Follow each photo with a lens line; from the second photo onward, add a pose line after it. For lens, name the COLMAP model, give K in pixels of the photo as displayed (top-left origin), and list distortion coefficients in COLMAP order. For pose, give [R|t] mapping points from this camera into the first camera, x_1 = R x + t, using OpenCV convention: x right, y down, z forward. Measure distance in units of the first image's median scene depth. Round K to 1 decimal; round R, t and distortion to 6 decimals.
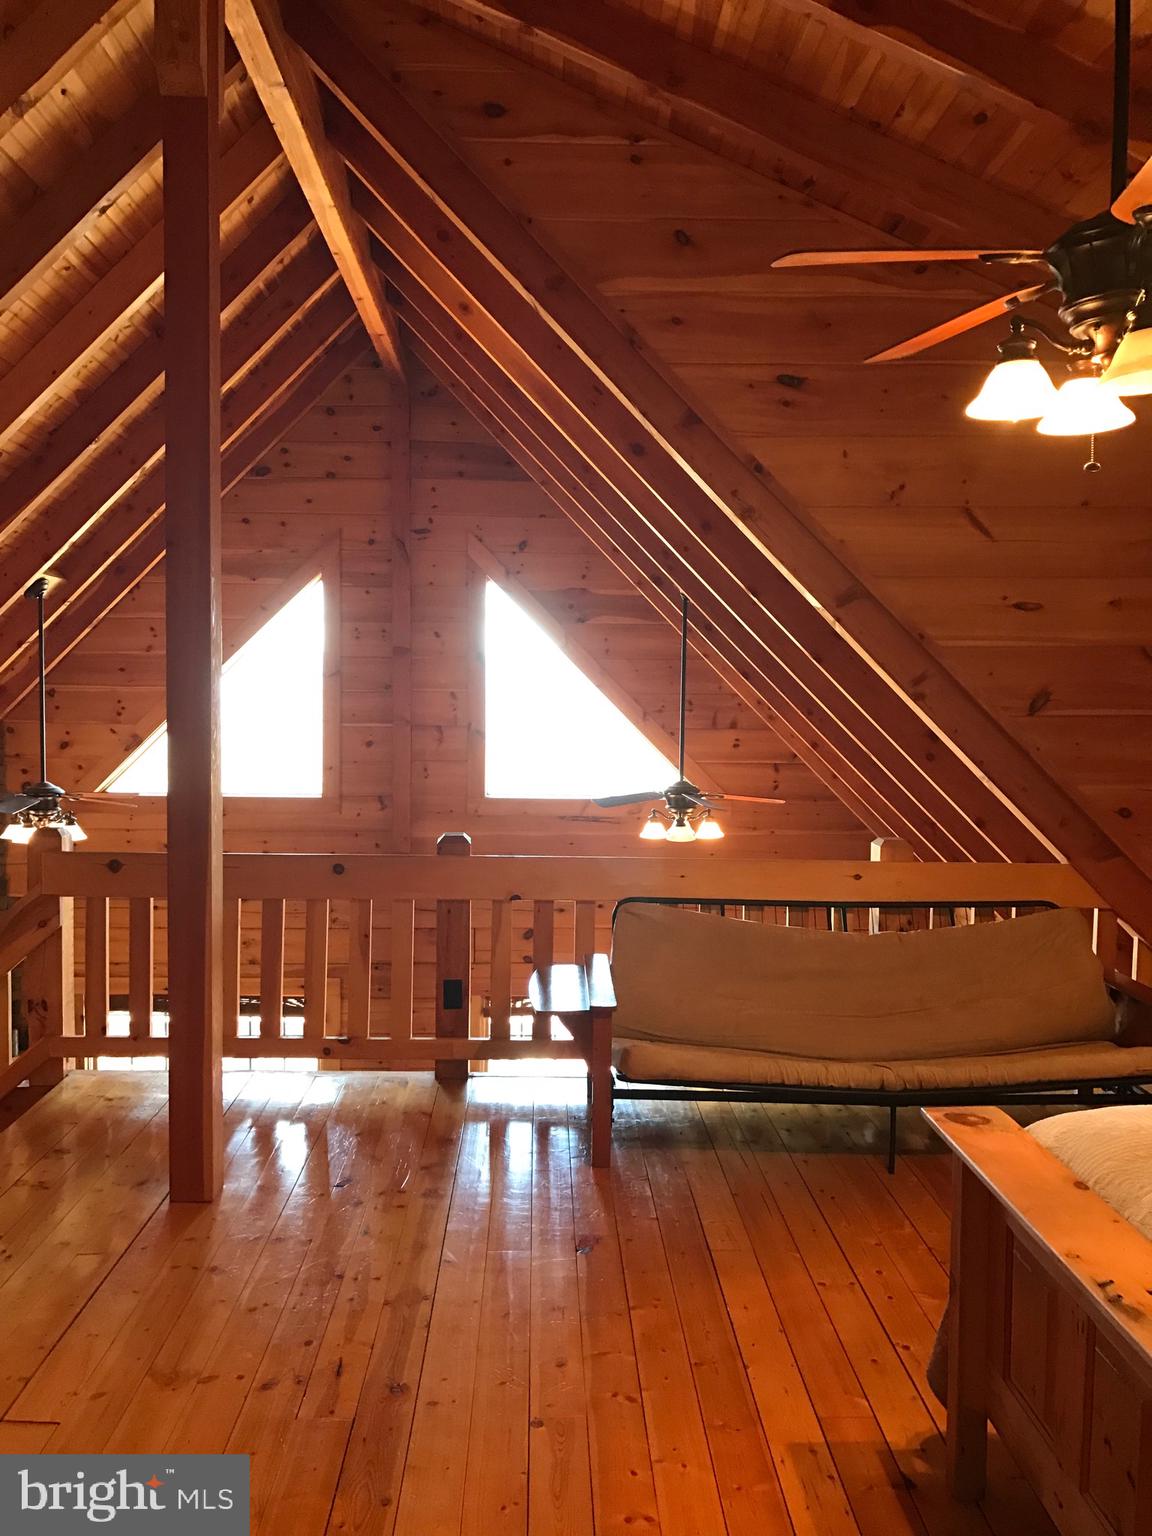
lens RADIAL K [[1270.1, 0, 573.4], [0, 1270.1, 760.8], [0, 0, 1]] dist [0.055413, -0.049015]
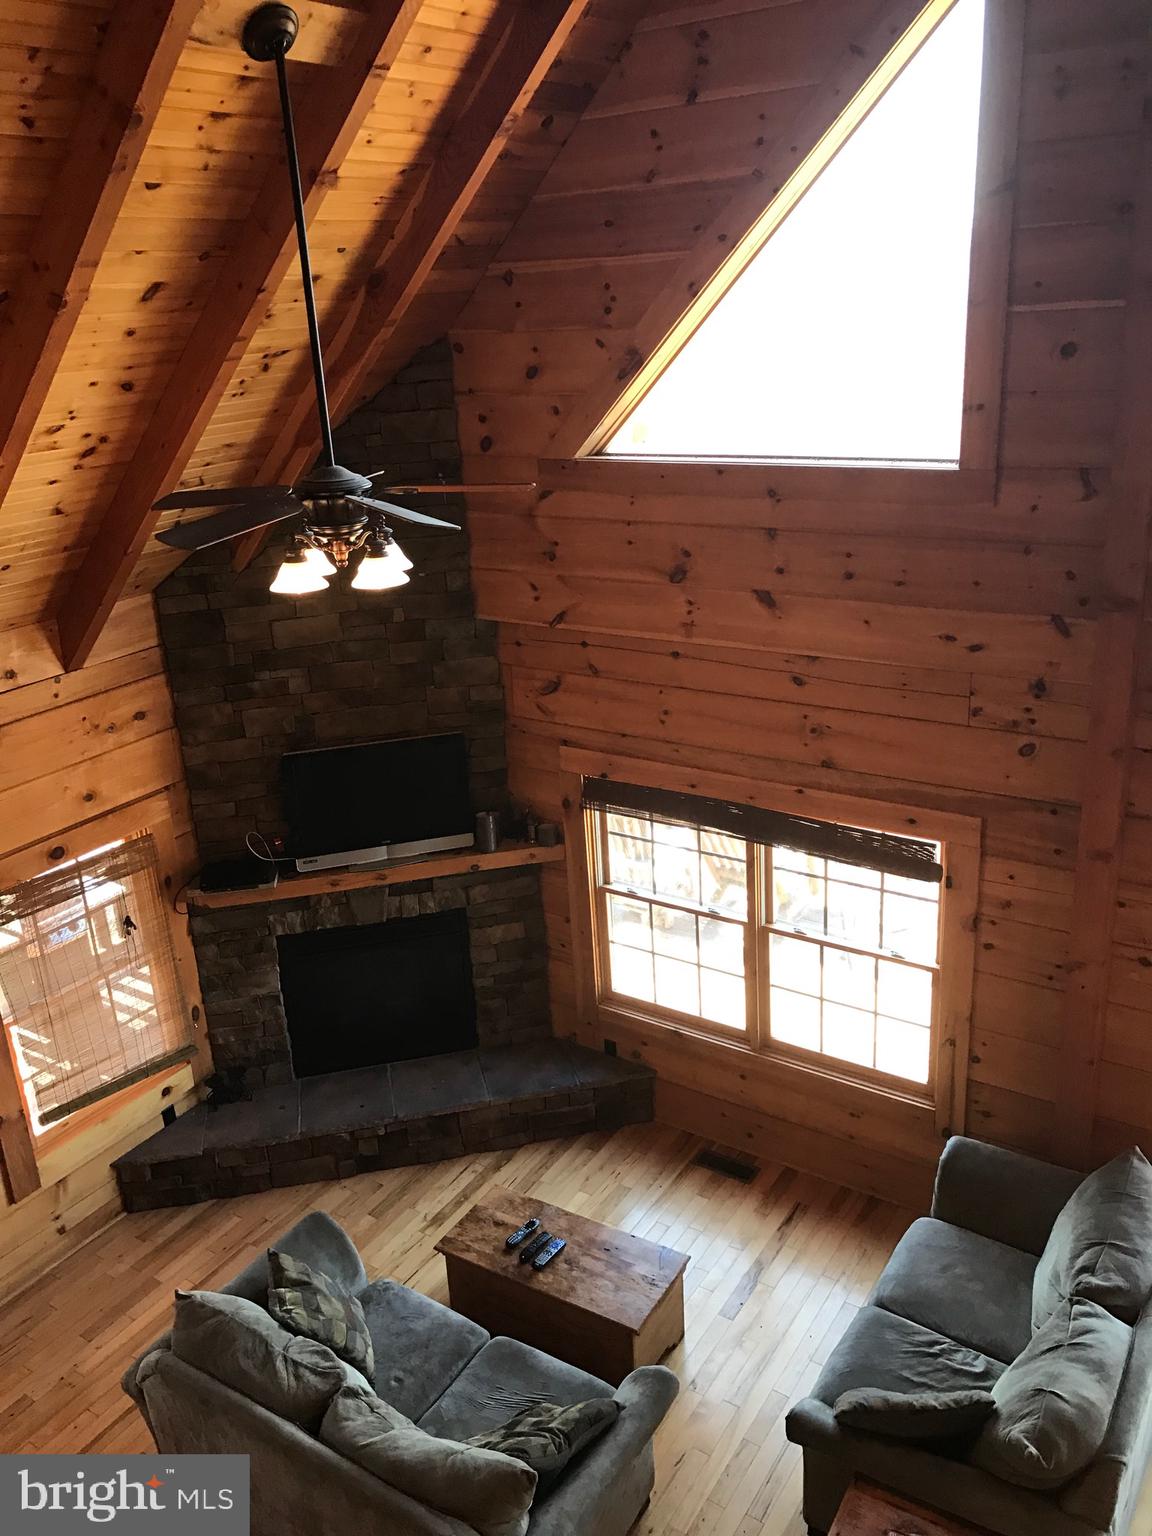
lens RADIAL K [[1270.1, 0, 574.9], [0, 1270.1, 745.6], [0, 0, 1]] dist [0.055413, -0.049015]
pose [[0.815718, 0.139279, -0.561432, -0.028597], [0.035402, 0.956740, 0.288783, -0.016689], [0.577366, -0.255441, 0.775499, 0.513693]]
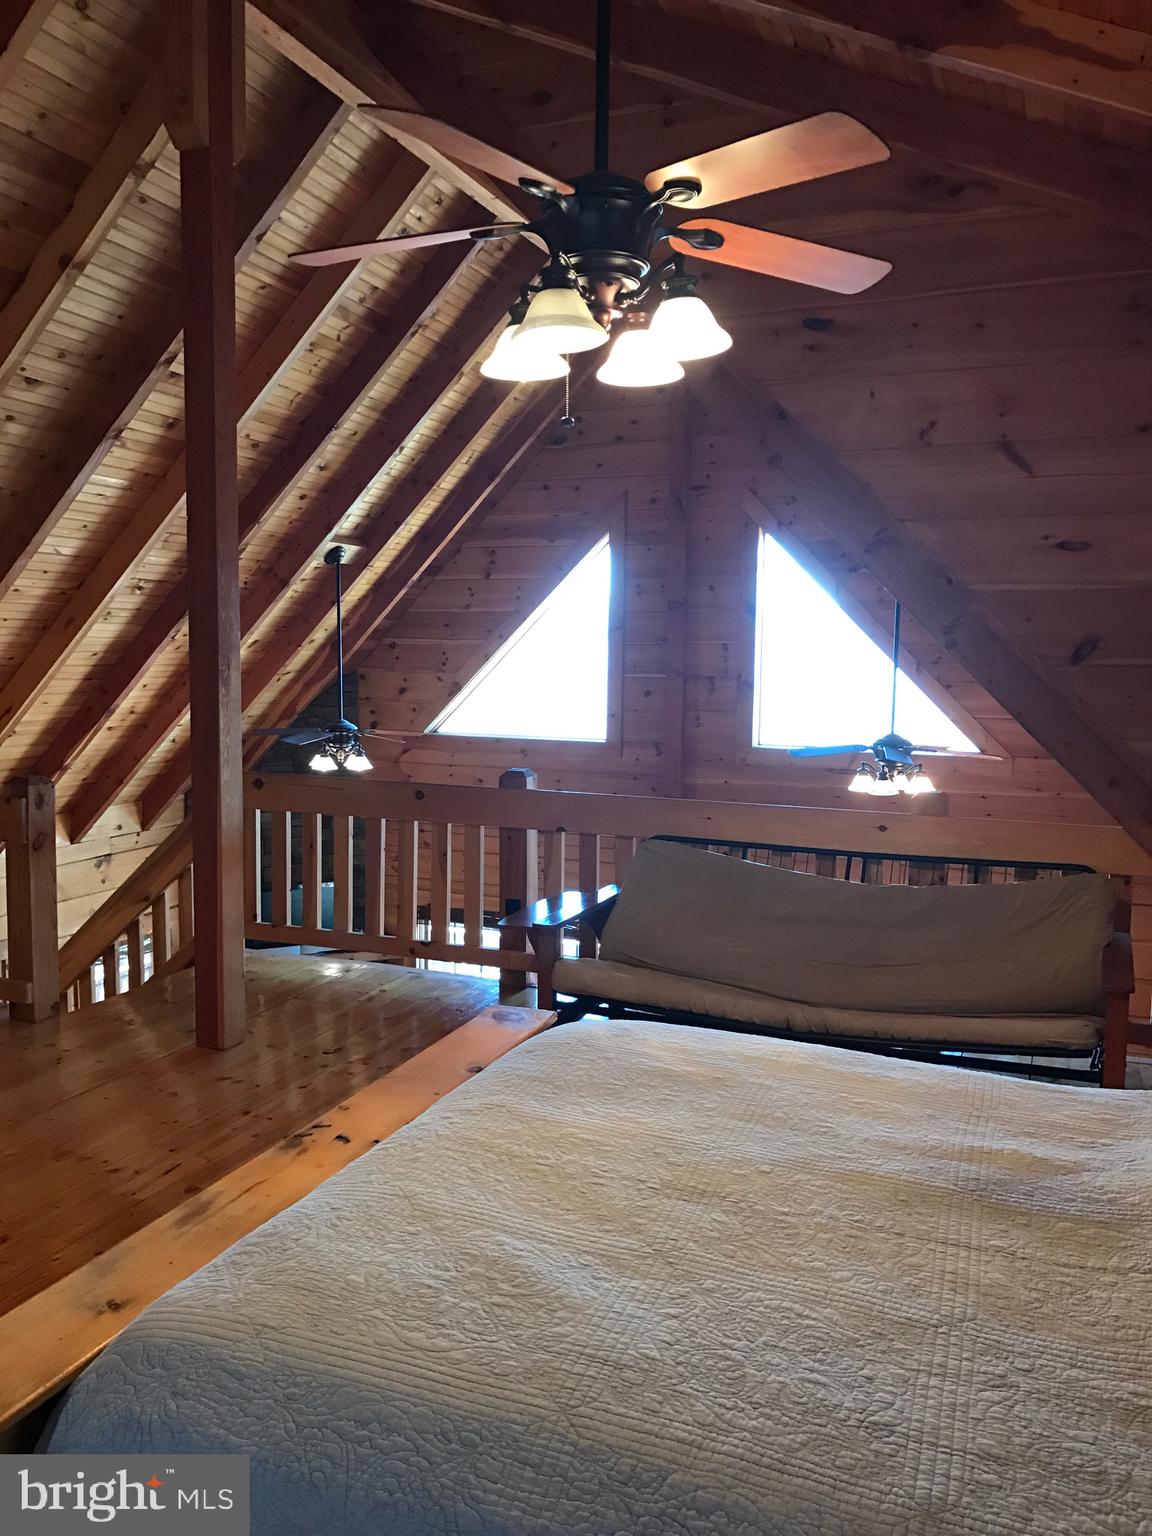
lens RADIAL K [[1270.1, 0, 576.8], [0, 1270.1, 773.9], [0, 0, 1]] dist [0.055413, -0.049015]
pose [[0.914721, 0.039867, -0.402115, 0.216137], [-0.021891, 0.998549, 0.049201, 0.003117], [0.403493, -0.036202, 0.914266, 0.003222]]
